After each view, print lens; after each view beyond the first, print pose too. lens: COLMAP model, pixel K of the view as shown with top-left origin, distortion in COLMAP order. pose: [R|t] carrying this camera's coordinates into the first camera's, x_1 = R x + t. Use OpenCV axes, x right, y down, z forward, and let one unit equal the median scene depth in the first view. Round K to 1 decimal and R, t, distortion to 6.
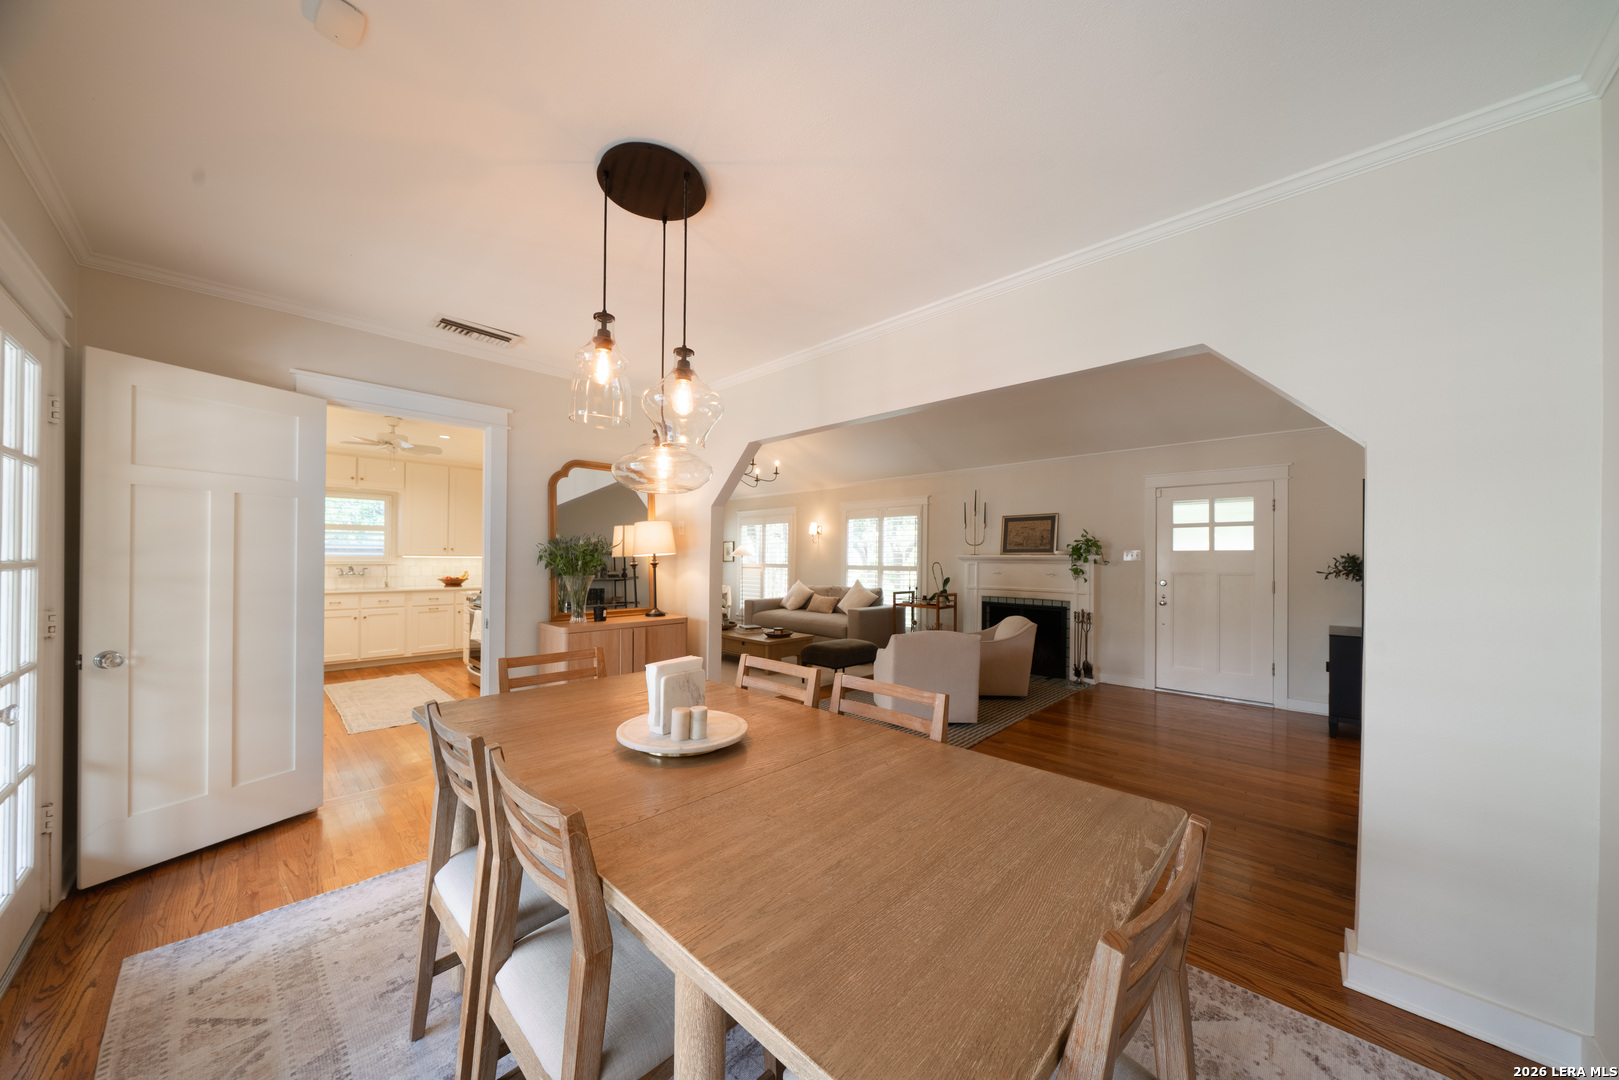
lens RADIAL K [[547.1, 0, 805.3], [0, 547.1, 560.2], [0, 0, 1]] dist [-0.006912, 0.000593]
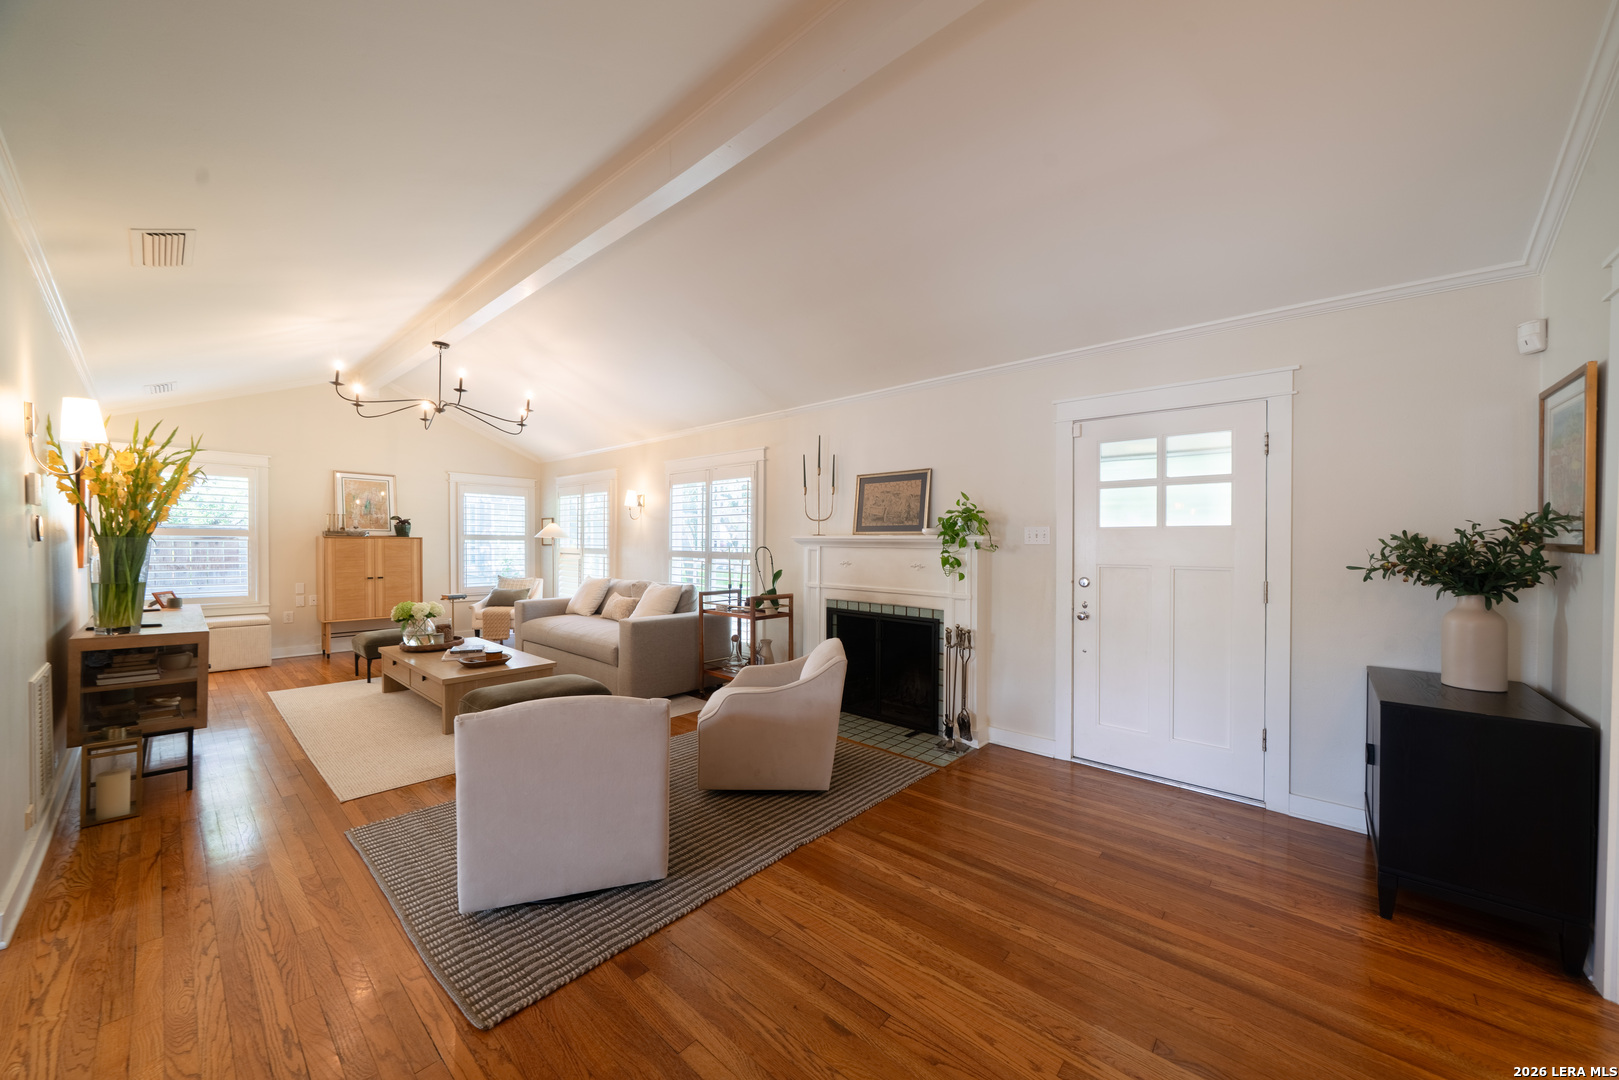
lens RADIAL K [[579.3, 0, 803.0], [0, 579.3, 548.5], [0, 0, 1]] dist [-0.007335, -0.000055]
pose [[0.999398, 0.000668, 0.034700, 0.301151], [-0.000948, 0.999967, 0.008060, 0.000473], [-0.034694, -0.008088, 0.999365, 0.351301]]
